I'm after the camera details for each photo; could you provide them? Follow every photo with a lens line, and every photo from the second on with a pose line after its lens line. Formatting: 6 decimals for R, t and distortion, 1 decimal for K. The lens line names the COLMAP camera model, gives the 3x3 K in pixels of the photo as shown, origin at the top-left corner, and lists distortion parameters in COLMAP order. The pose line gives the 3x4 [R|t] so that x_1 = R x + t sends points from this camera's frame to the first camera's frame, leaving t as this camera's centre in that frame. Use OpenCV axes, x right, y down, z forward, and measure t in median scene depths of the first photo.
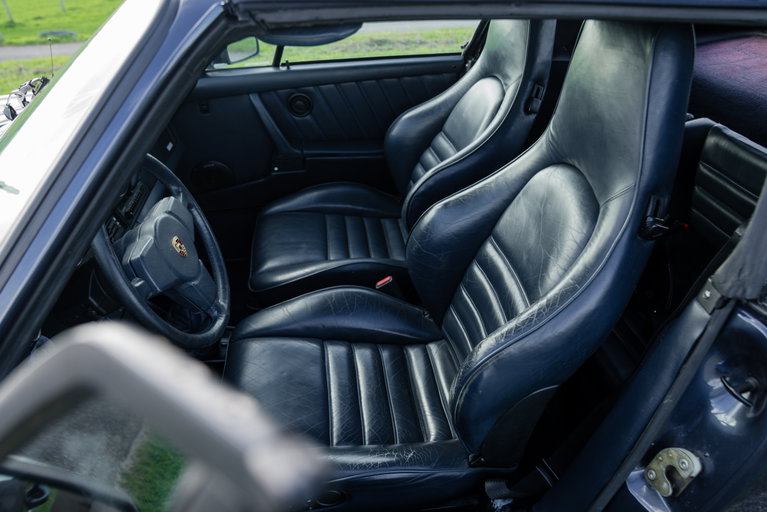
lens RADIAL K [[547.9, 0, 378.5], [0, 547.9, 255.0], [0, 0, 1]] dist [-0.108832, 0.056187]
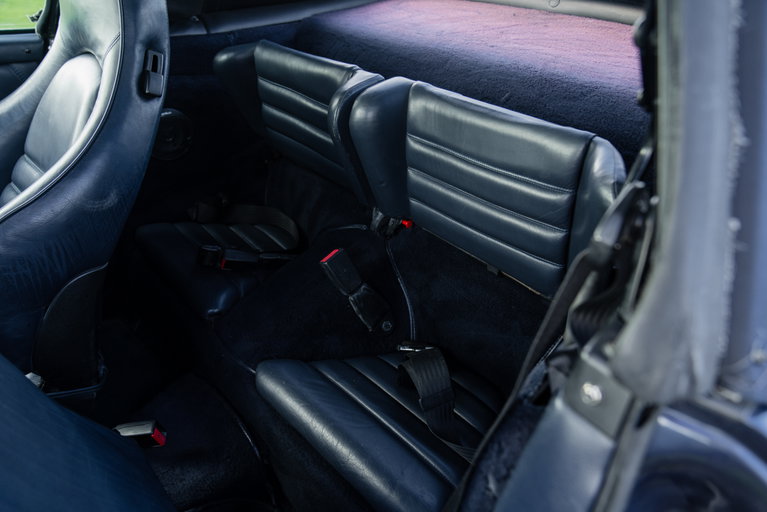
lens RADIAL K [[547.9, 0, 379.6], [0, 547.9, 257.3], [0, 0, 1]] dist [-0.108832, 0.056187]
pose [[0.827174, -0.227745, 0.513727, 0.154348], [0.241885, 0.969467, 0.040313, -0.053515], [-0.507222, 0.090917, 0.857006, 0.394599]]
